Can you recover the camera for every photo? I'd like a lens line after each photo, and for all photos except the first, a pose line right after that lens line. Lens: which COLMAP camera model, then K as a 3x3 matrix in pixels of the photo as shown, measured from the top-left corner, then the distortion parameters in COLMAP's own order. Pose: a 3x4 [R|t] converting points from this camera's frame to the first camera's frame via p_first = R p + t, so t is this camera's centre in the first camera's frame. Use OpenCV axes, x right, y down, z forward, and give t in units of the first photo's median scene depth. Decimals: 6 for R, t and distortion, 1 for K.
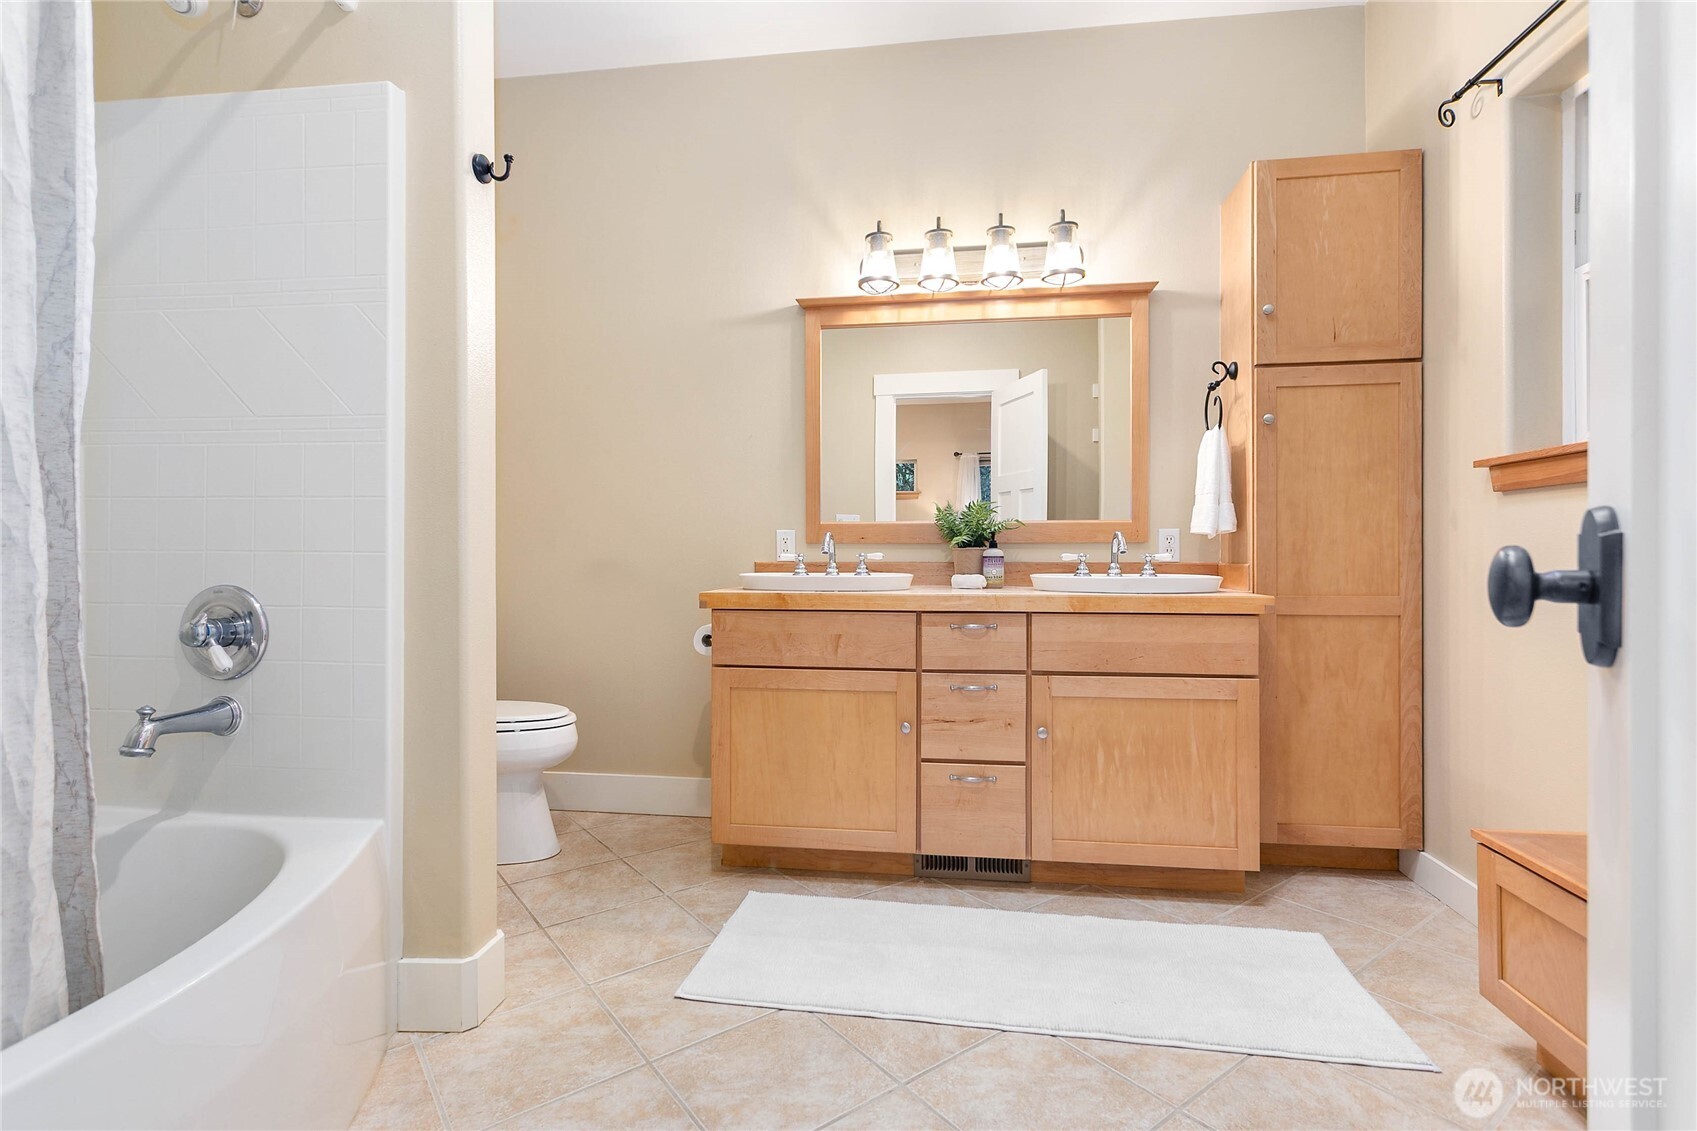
lens RADIAL K [[811.0, 0, 845.7], [0, 811.0, 557.3], [0, 0, 1]] dist [0.005419, 0.001184]
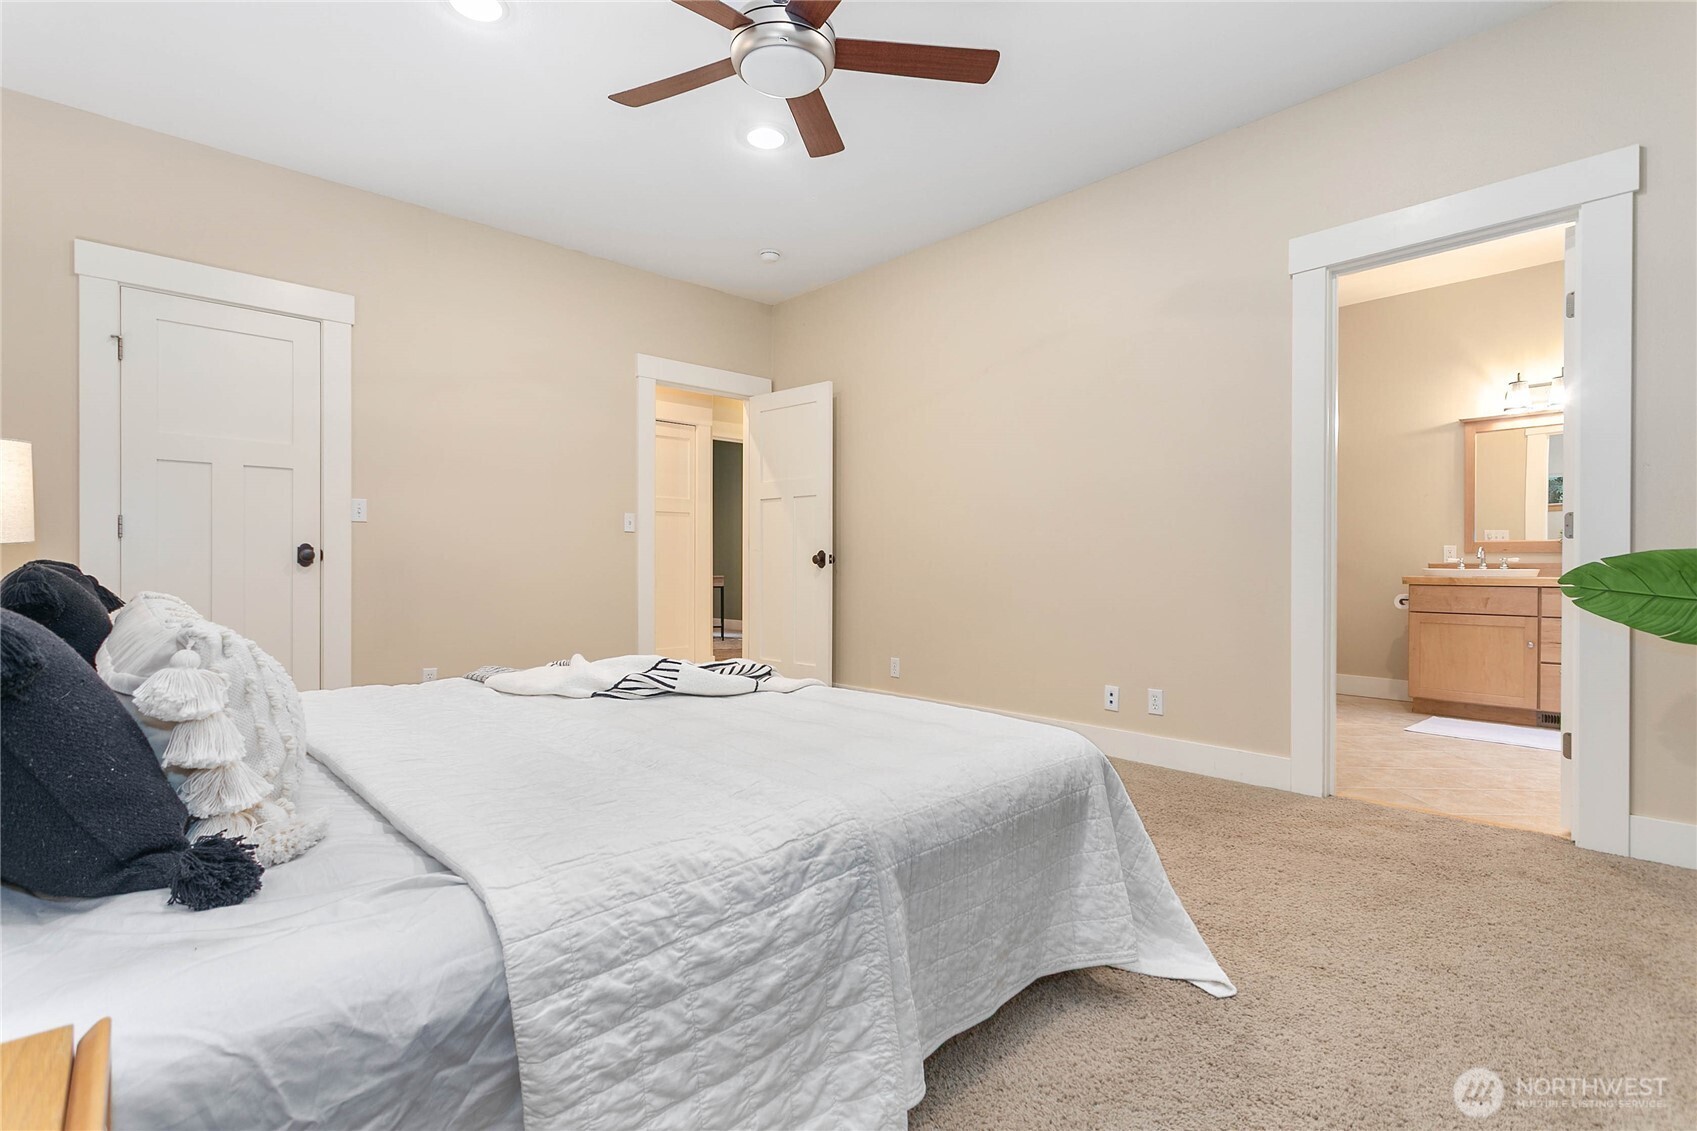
lens RADIAL K [[811.0, 0, 839.1], [0, 811.0, 568.1], [0, 0, 1]] dist [0.005419, 0.001184]
pose [[0.775866, 0.005909, -0.630870, 0.015432], [-0.008745, 0.999961, -0.001389, 0.033462], [0.630837, 0.006595, 0.775888, -1.380878]]
